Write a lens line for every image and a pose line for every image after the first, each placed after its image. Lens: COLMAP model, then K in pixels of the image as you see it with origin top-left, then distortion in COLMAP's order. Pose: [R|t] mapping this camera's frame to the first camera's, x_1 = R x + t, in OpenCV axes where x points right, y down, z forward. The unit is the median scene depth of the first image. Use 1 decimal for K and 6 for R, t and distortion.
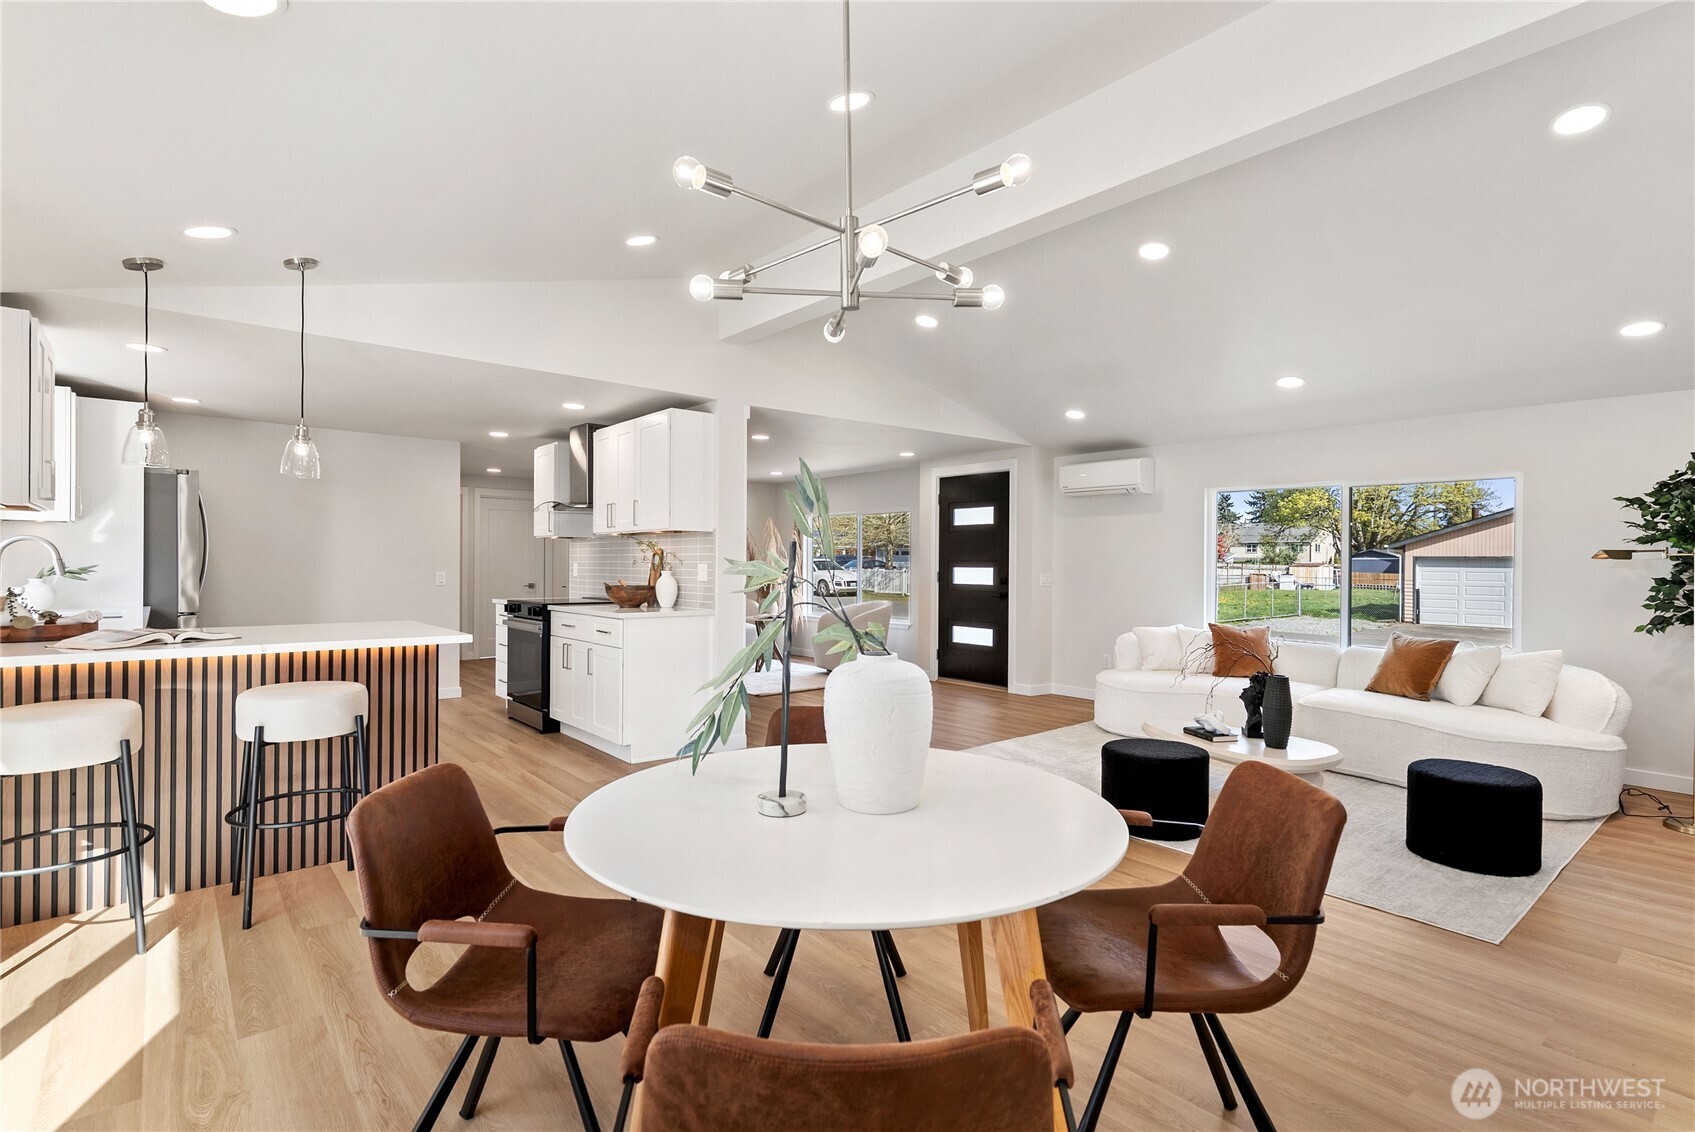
lens RADIAL K [[814.9, 0, 846.9], [0, 814.9, 569.9], [0, 0, 1]] dist [0.005444, -0.001872]
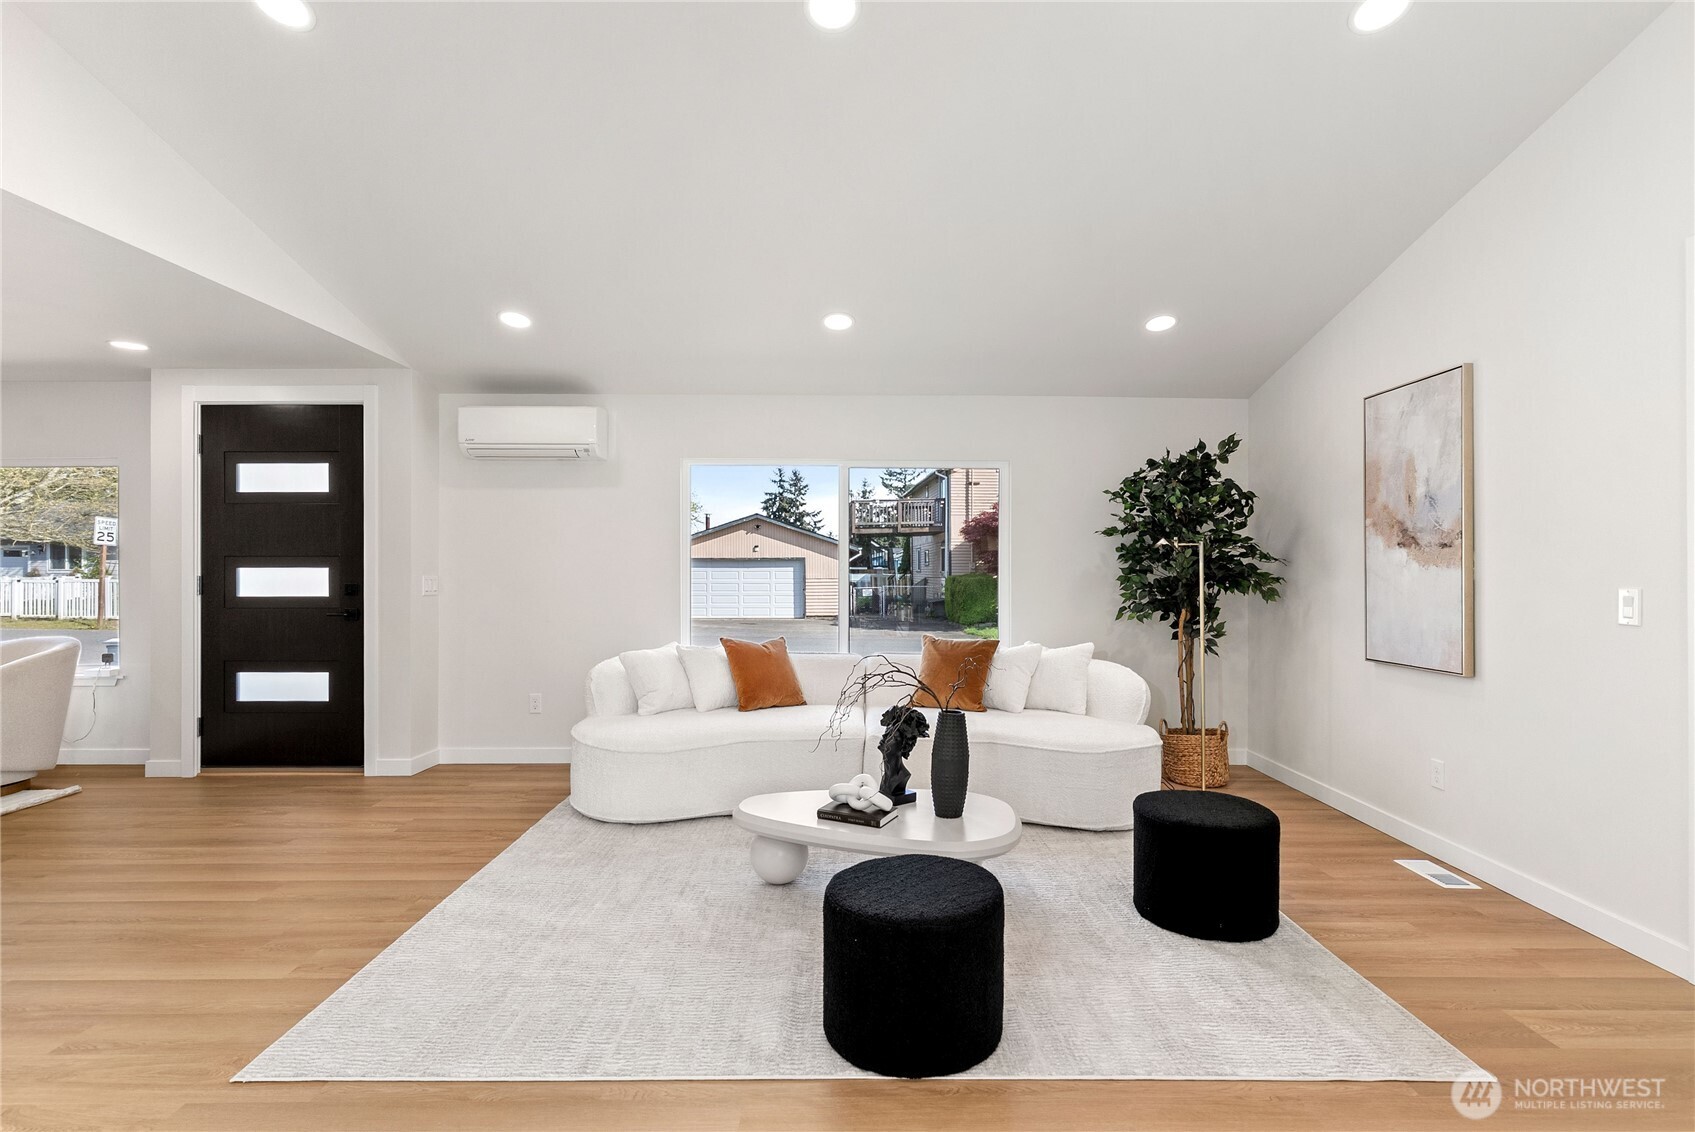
lens RADIAL K [[814.9, 0, 856.8], [0, 814.9, 571.9], [0, 0, 1]] dist [0.005444, -0.001872]
pose [[0.639034, -0.011738, 0.769089, -0.032283], [0.013449, 0.999901, 0.004085, 0.003620], [-0.769061, 0.007733, 0.639129, 0.351141]]
